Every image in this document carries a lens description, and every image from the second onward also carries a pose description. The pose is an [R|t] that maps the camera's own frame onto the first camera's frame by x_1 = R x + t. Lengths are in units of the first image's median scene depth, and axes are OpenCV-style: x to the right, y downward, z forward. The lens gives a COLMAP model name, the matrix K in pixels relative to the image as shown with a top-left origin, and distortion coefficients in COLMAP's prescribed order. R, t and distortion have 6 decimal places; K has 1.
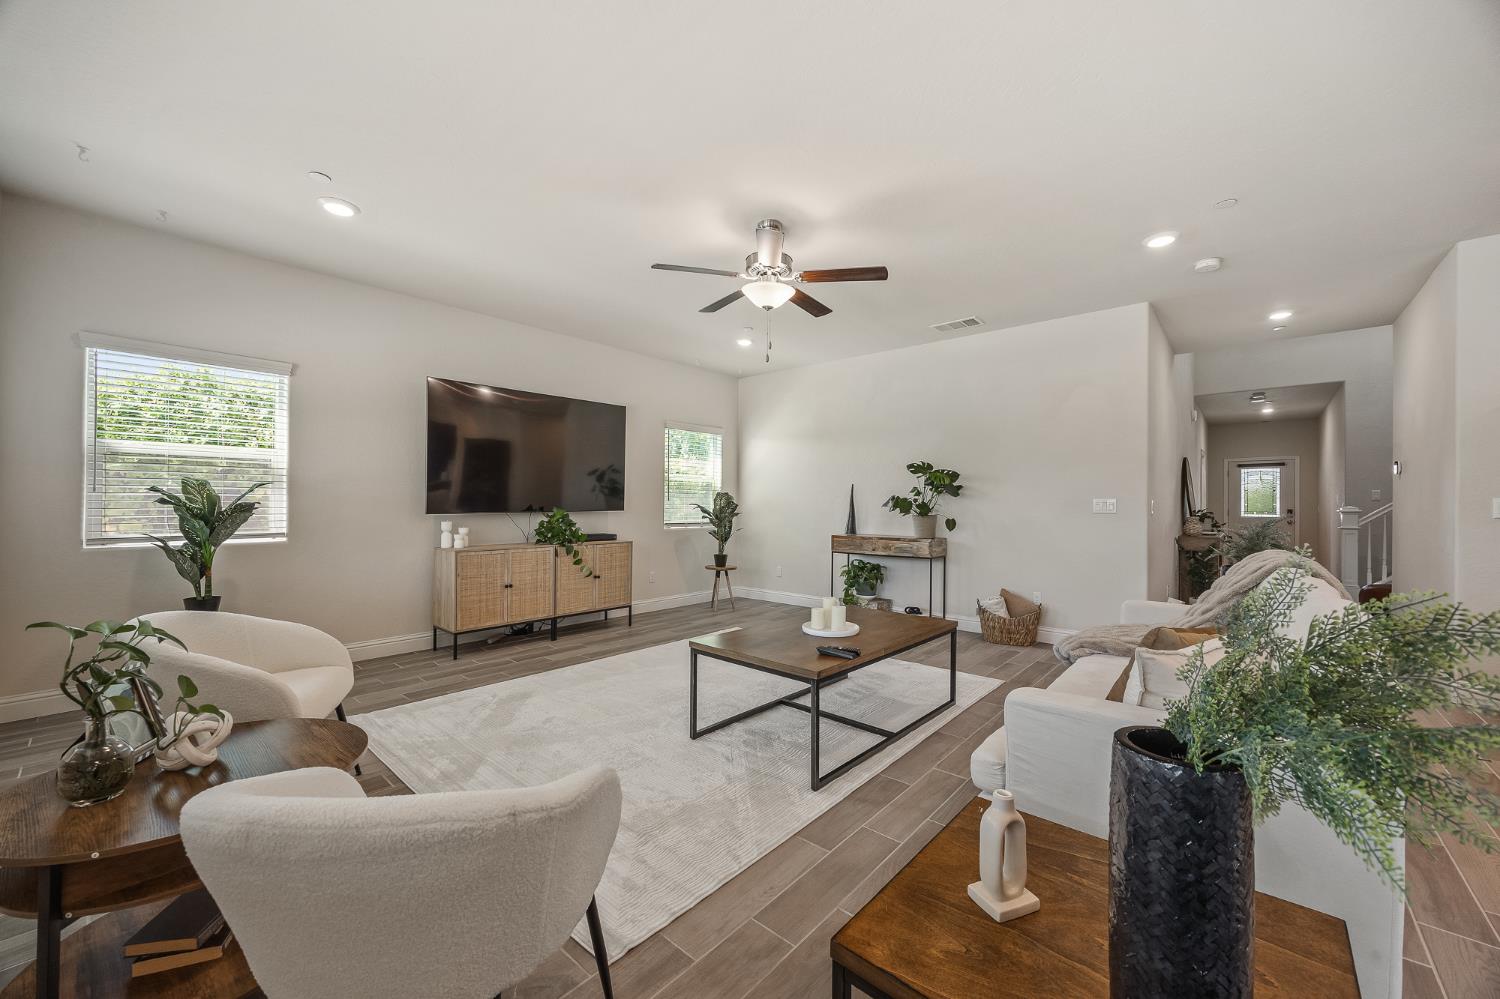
lens RADIAL K [[576.2, 0, 750.5], [0, 576.2, 502.9], [0, 0, 1]] dist [-0.000566, -0.000521]
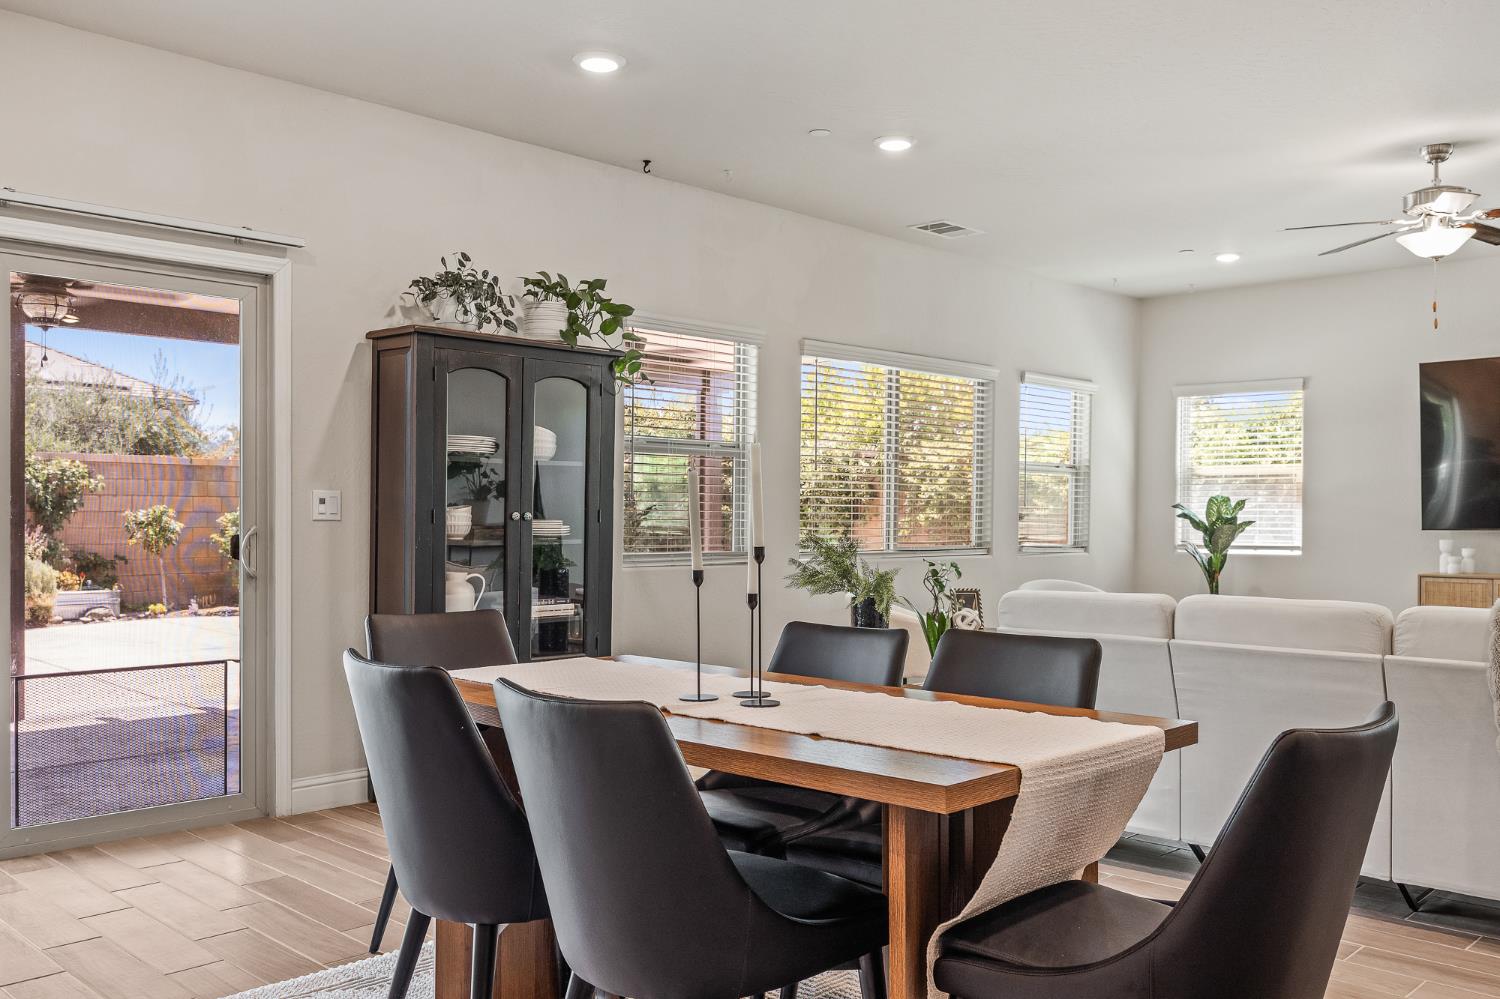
lens RADIAL K [[1288.4, 0, 749.8], [0, 1288.4, 502.8], [0, 0, 1]] dist [0.034802, -0.008697]
pose [[-0.054727, -0.010466, -0.998446, 1.508059], [0.003813, 0.999936, -0.010691, -0.003514], [0.998494, -0.004392, -0.054684, 0.166346]]
